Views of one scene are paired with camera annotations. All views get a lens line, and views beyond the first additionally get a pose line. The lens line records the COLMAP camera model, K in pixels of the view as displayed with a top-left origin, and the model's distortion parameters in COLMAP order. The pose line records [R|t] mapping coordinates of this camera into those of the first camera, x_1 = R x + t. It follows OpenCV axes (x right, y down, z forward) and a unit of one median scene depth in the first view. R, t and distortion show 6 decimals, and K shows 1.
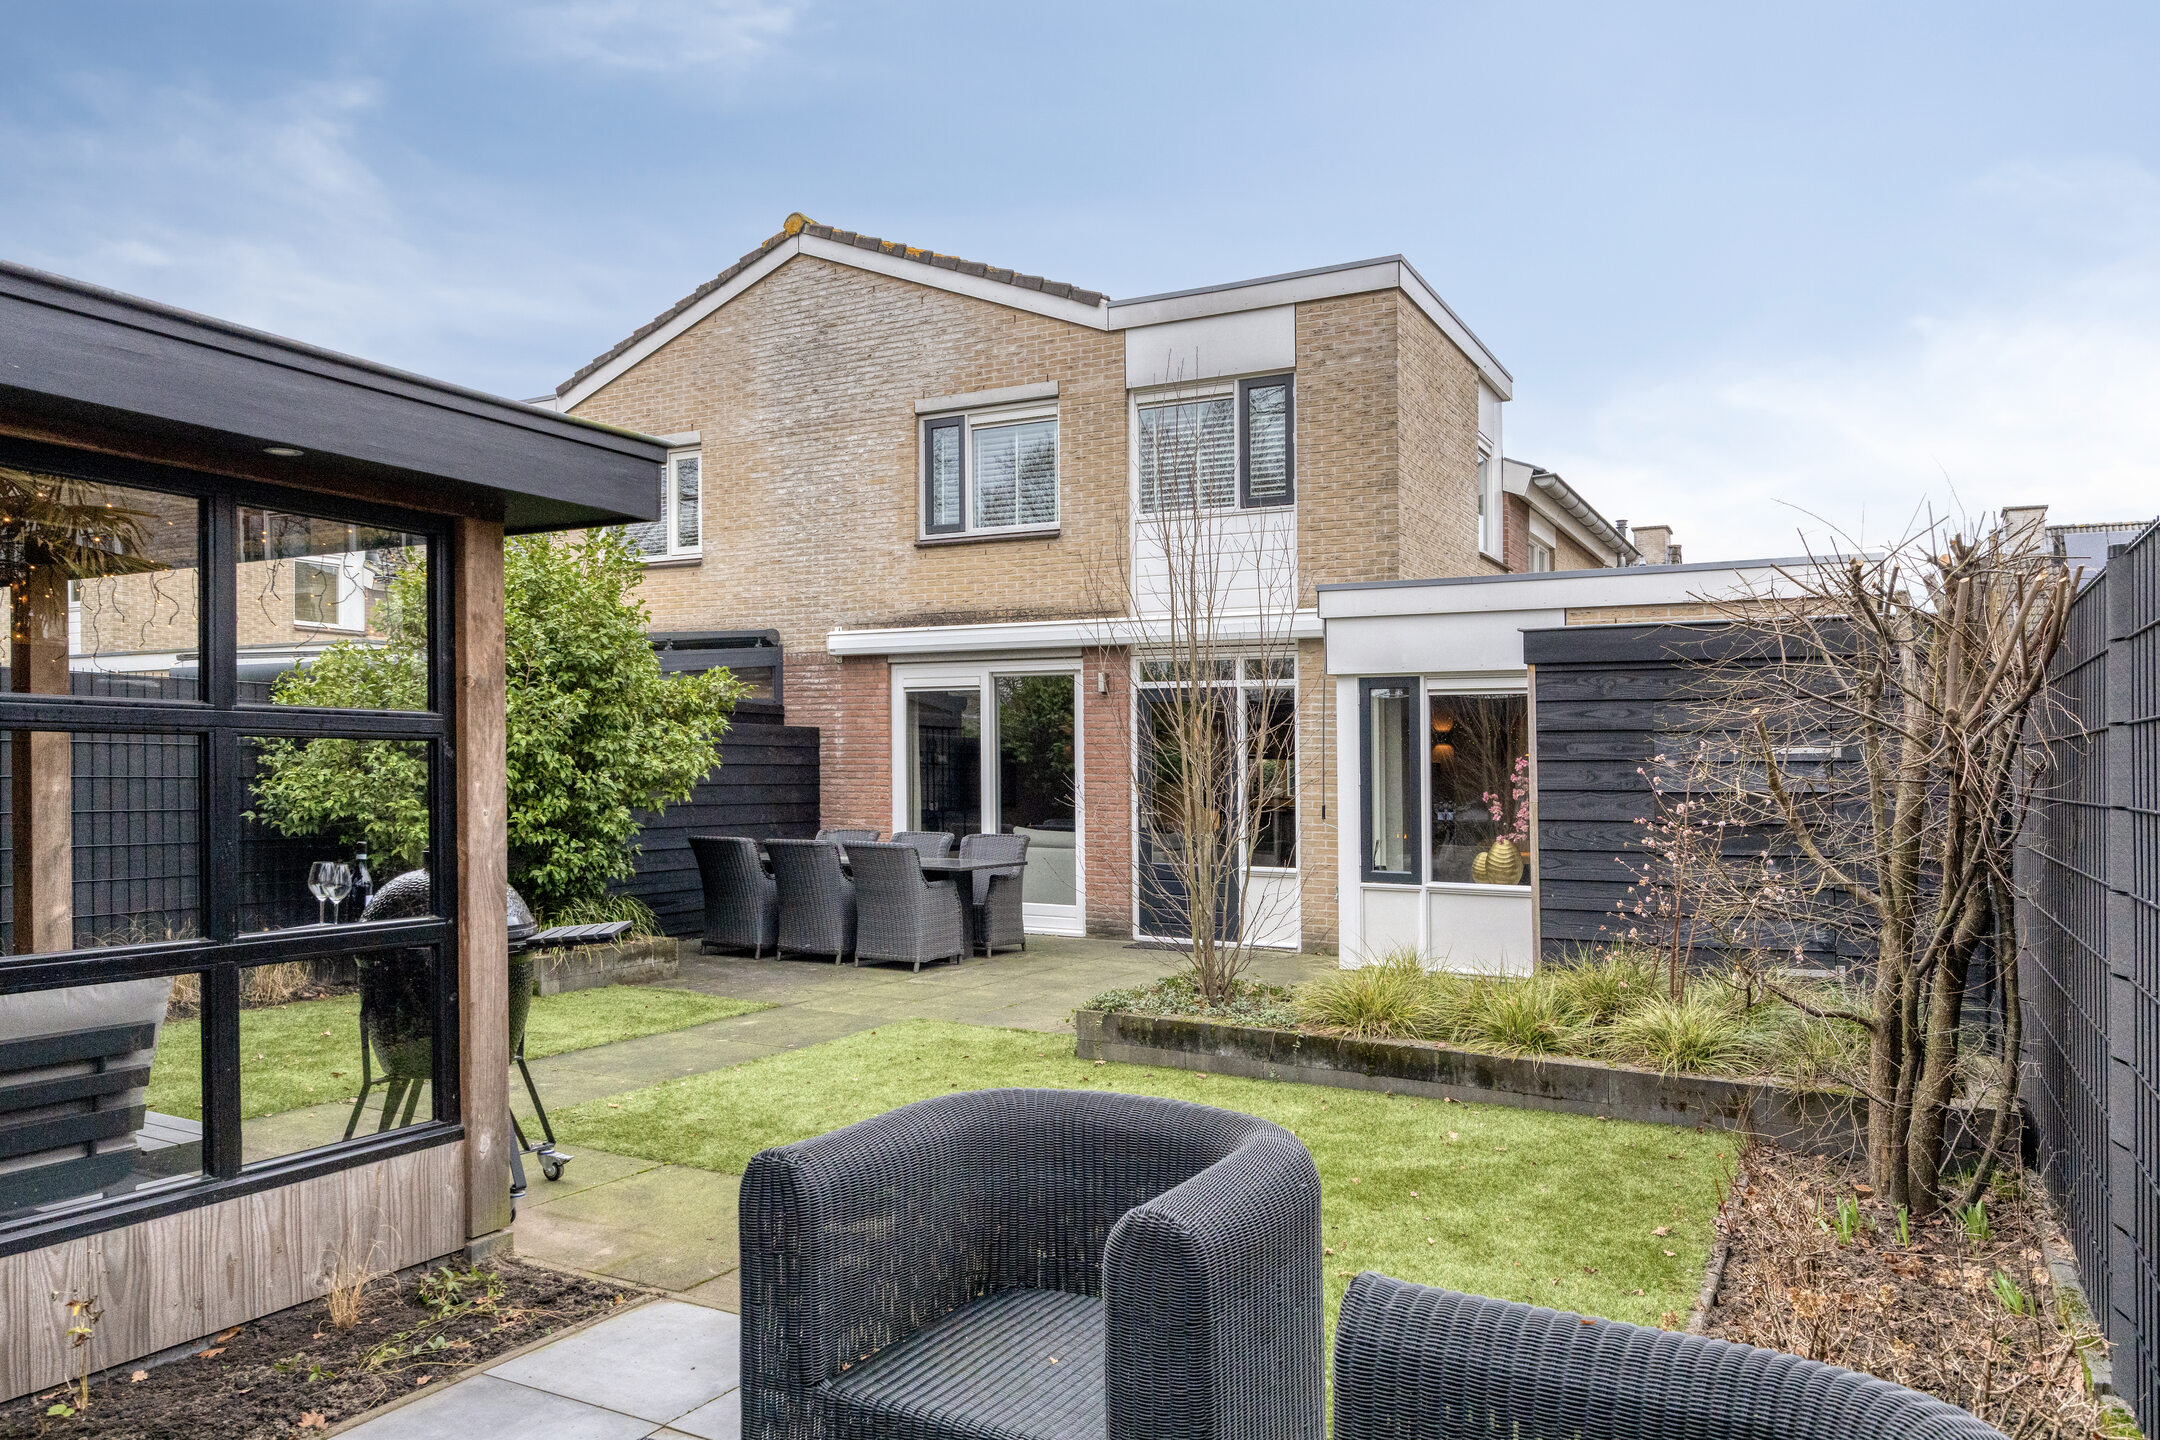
lens RADIAL K [[1489.7, 0, 1079.4], [0, 1489.7, 721.1], [0, 0, 1]] dist [0.001306, 0.000082]
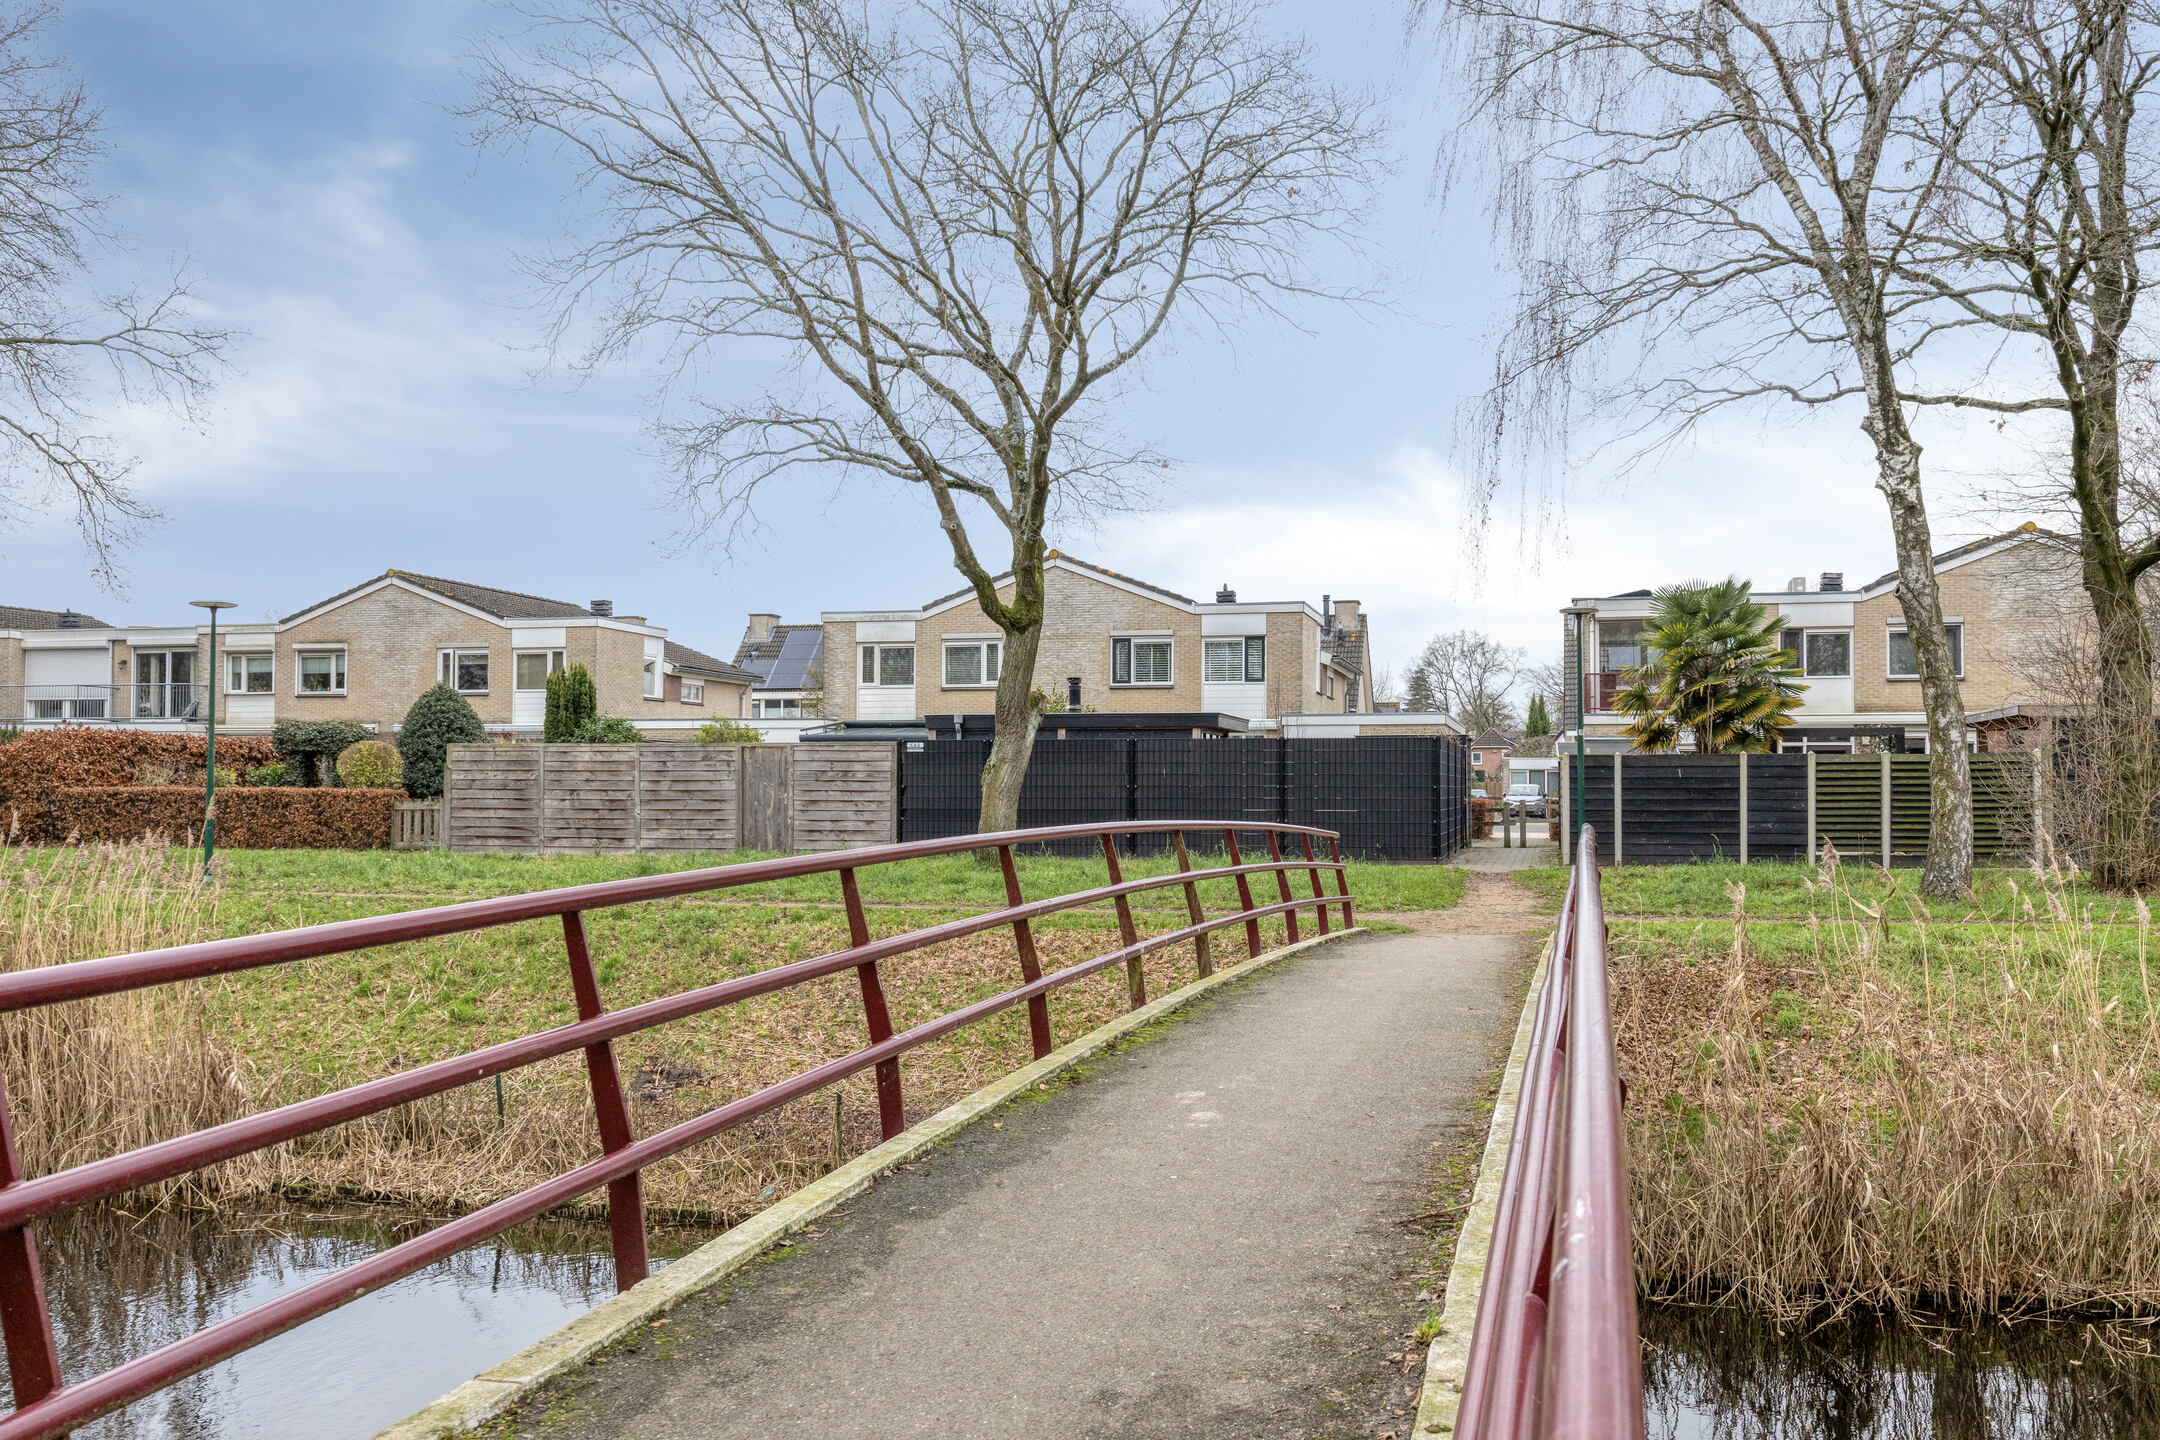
lens RADIAL K [[1922.0, 0, 1086.9], [0, 1922.0, 735.6], [0, 0, 1]] dist [0.008965, 0.002410]
pose [[0.969672, 0.012546, 0.244087, -0.995634], [-0.010268, 0.999891, -0.010604, -0.001641], [-0.244193, 0.007776, 0.969695, -2.281924]]
